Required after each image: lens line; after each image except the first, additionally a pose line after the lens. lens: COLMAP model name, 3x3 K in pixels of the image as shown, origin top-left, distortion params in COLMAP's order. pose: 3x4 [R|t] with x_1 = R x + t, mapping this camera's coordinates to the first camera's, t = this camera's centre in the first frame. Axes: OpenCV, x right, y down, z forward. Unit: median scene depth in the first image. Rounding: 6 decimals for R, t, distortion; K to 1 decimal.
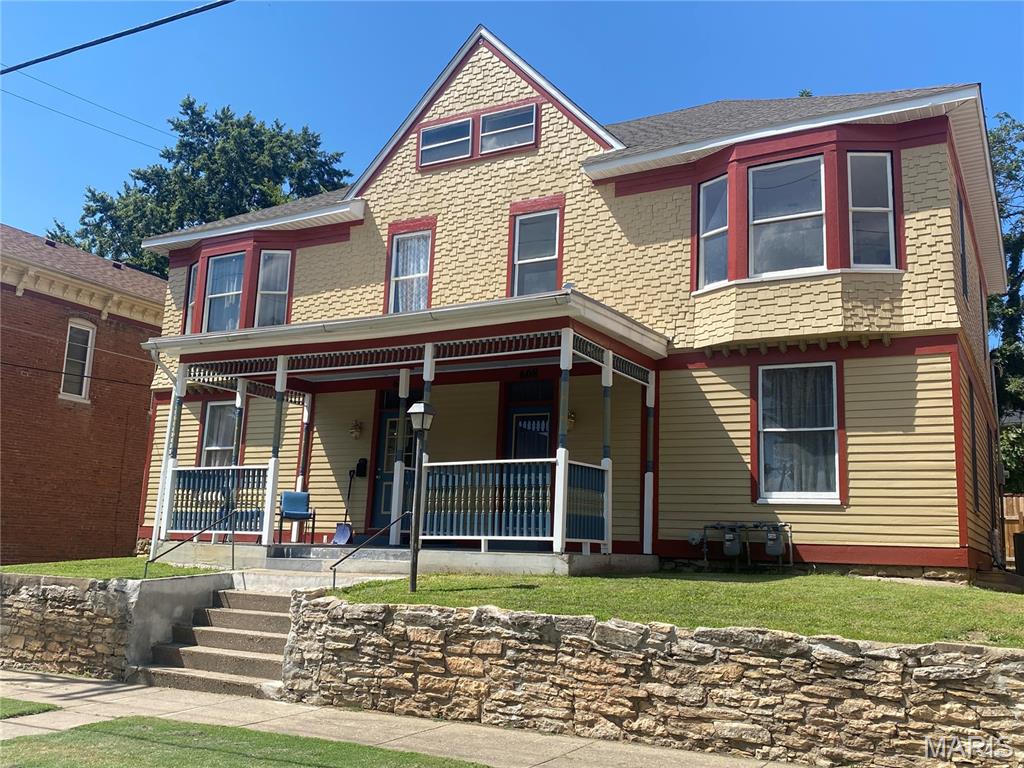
lens RADIAL K [[926.5, 0, 510.6], [0, 926.5, 379.7], [0, 0, 1]] dist [0.001833, -0.004413]
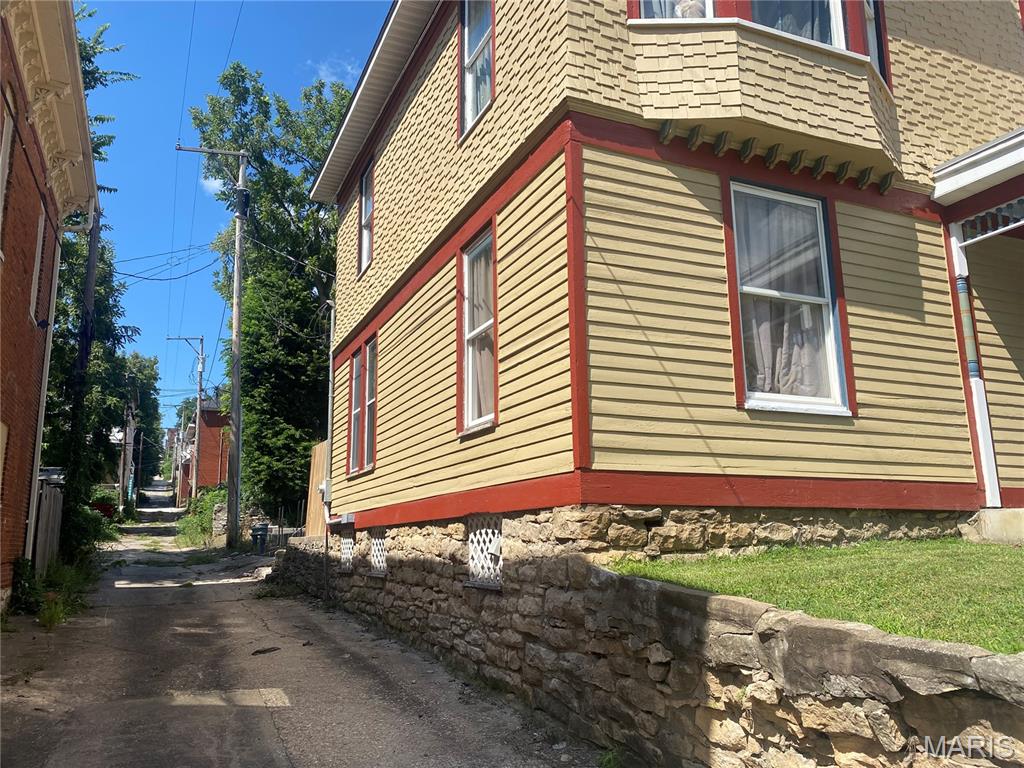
lens RADIAL K [[779.3, 0, 514.6], [0, 779.3, 389.8], [0, 0, 1]] dist [0.049027, -0.060739]
pose [[0.576727, 0.111801, 0.809250, -0.216856], [-0.122471, 0.991229, -0.049661, 0.170470], [-0.807704, -0.070469, 0.585361, 0.860440]]
